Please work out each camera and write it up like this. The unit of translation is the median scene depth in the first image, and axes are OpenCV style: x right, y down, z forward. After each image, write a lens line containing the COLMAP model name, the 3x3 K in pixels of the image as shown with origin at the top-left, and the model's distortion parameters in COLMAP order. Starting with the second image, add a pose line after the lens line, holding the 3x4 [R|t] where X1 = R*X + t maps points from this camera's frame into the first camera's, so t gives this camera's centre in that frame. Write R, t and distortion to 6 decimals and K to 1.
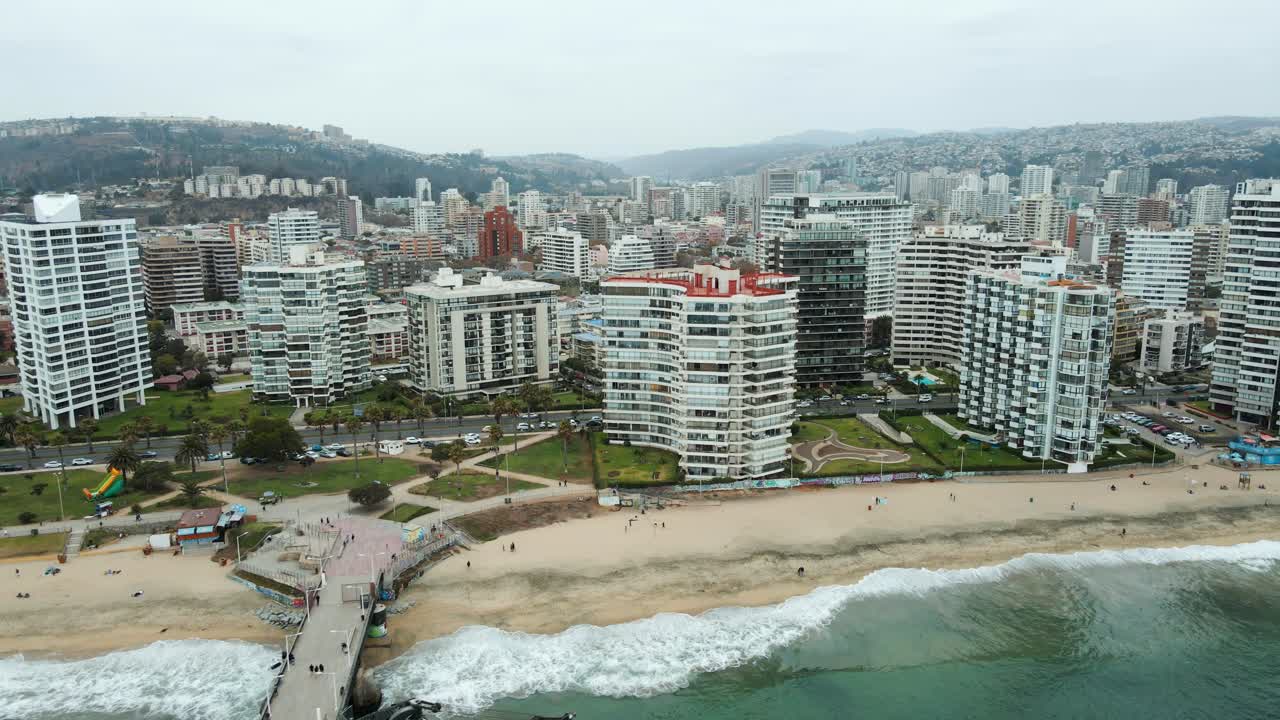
lens RADIAL K [[919.6, 0, 640.0], [0, 919.6, 360.0], [0, 0, 1]] dist [0.002265, 0.003051]
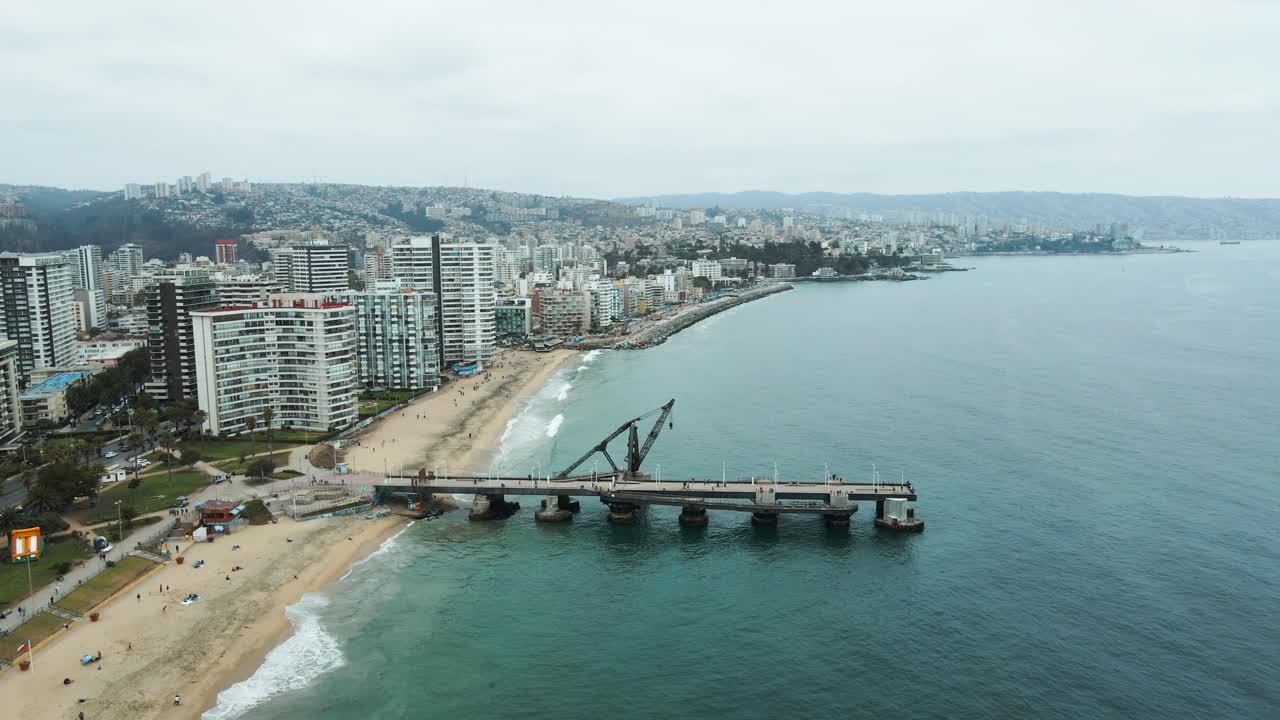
lens RADIAL K [[919.6, 0, 640.0], [0, 919.6, 360.0], [0, 0, 1]] dist [0.002265, 0.003051]
pose [[0.256598, -0.128025, 0.958001, -1.143042], [0.199624, 0.976837, 0.077073, 0.000574], [-0.945678, 0.171464, 0.276212, 0.083171]]
